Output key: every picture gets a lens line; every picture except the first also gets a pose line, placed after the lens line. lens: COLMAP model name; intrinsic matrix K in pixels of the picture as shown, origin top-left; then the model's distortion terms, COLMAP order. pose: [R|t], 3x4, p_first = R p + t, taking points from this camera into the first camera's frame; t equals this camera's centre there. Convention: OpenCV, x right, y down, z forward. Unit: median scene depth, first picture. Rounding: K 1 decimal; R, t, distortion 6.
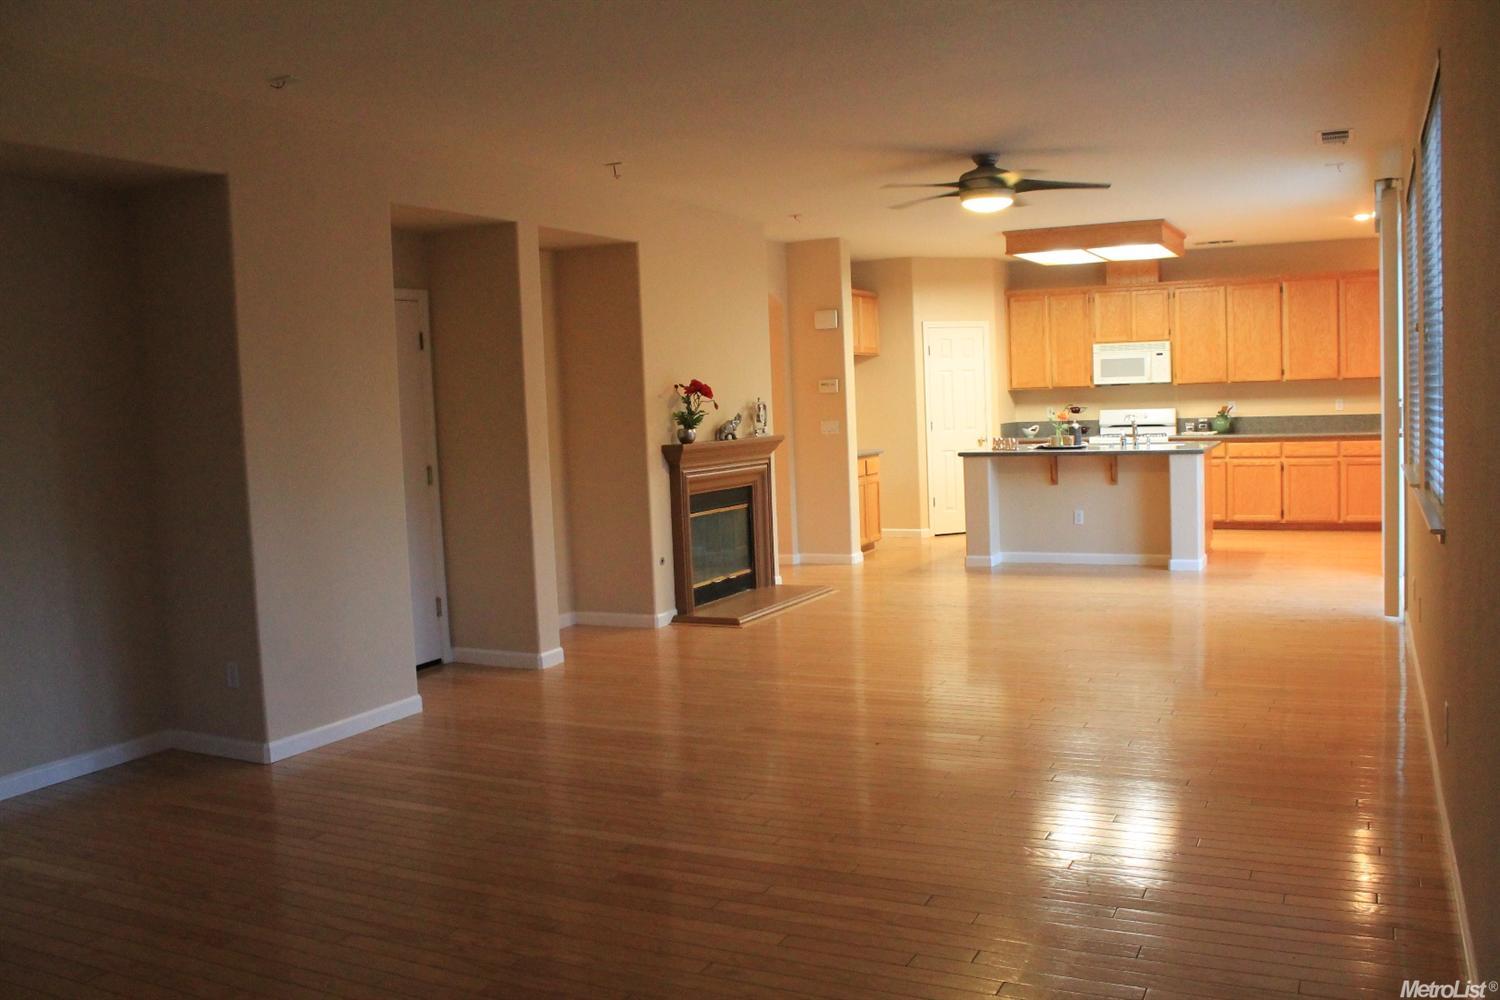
lens RADIAL K [[1273.9, 0, 750.0], [0, 1273.9, 500.0], [0, 0, 1]] dist [-0.171755, 0.167144]
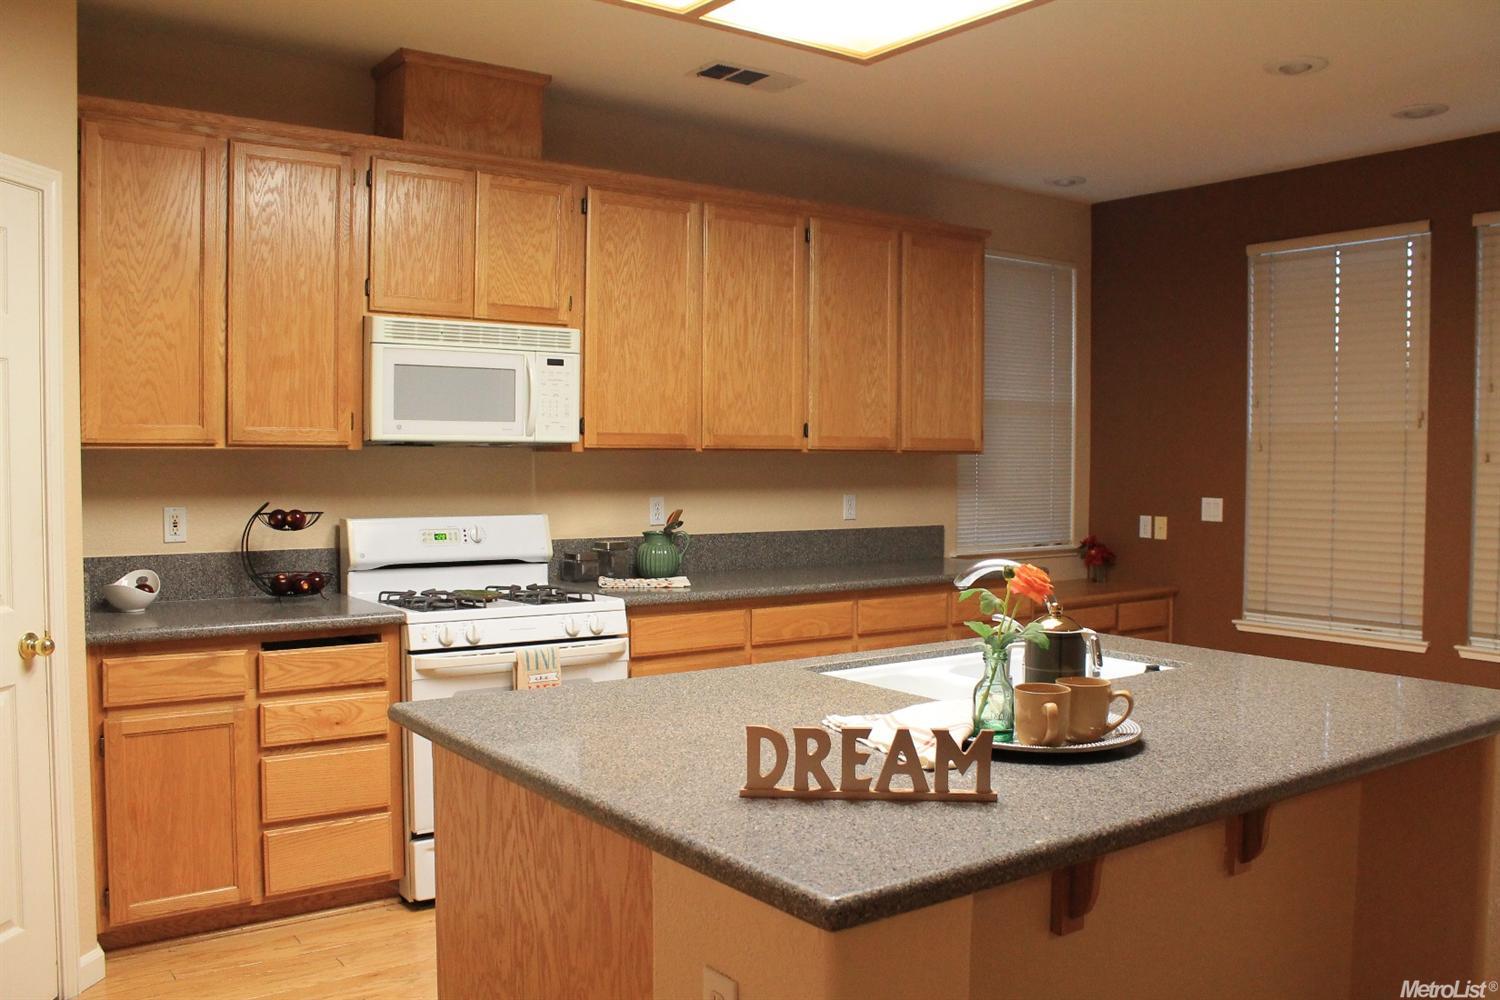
lens RADIAL K [[1273.9, 0, 750.0], [0, 1273.9, 500.0], [0, 0, 1]] dist [-0.171755, 0.167144]
pose [[0.464405, 0.009230, 0.885575, 0.036768], [0.044744, 0.998424, -0.033871, -0.062665], [-0.884492, 0.055354, 0.463260, 0.780175]]
